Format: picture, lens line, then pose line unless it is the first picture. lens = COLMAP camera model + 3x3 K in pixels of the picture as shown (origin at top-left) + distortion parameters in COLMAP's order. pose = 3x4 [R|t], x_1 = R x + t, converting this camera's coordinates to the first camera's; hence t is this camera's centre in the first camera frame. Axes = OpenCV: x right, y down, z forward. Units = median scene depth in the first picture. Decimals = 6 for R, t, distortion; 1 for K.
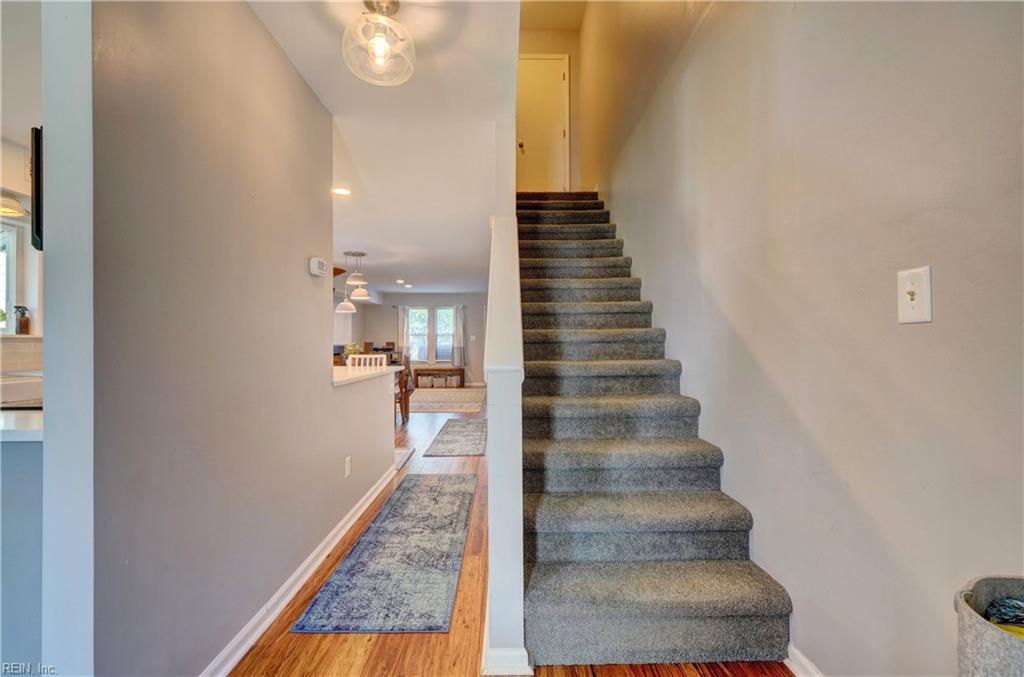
lens RADIAL K [[456.9, 0, 507.6], [0, 456.9, 338.7], [0, 0, 1]] dist [-0.013564, 0.006814]
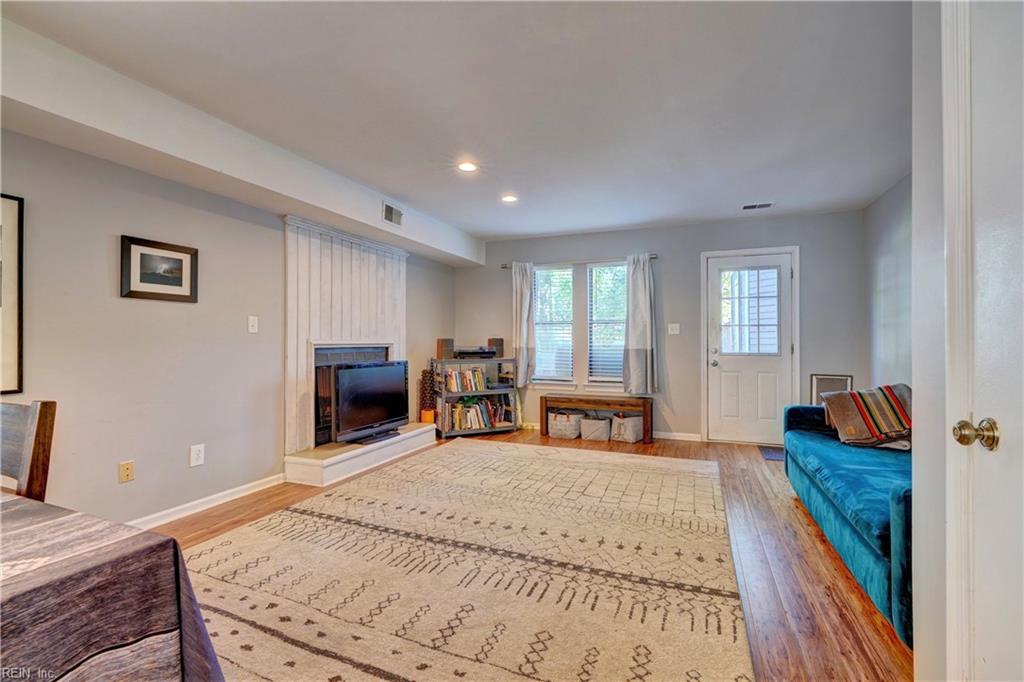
lens RADIAL K [[456.9, 0, 508.7], [0, 456.9, 334.6], [0, 0, 1]] dist [-0.013564, 0.006814]
pose [[0.920624, -0.004578, -0.390425, -0.203764], [0.001934, 0.999972, -0.007165, 0.026629], [0.390447, 0.005841, 0.920607, 2.141720]]
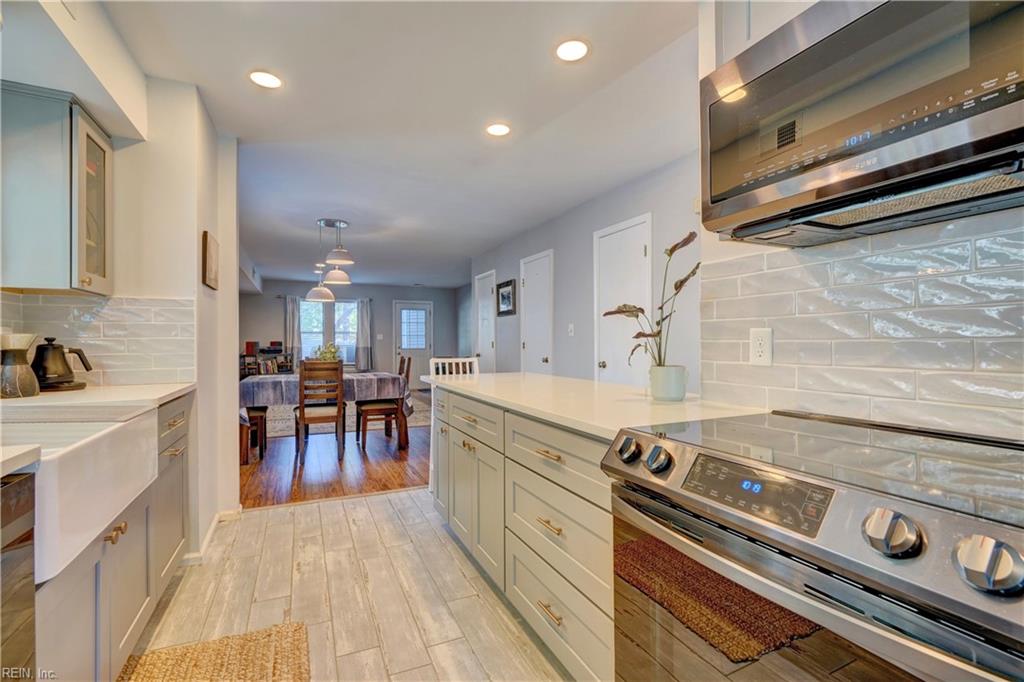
lens RADIAL K [[456.9, 0, 509.5], [0, 456.9, 340.8], [0, 0, 1]] dist [-0.013564, 0.006814]
pose [[0.912729, -0.000057, 0.408565, -0.812951], [-0.002298, 0.999983, 0.005275, 0.004306], [-0.408559, -0.005754, 0.912714, 0.430196]]
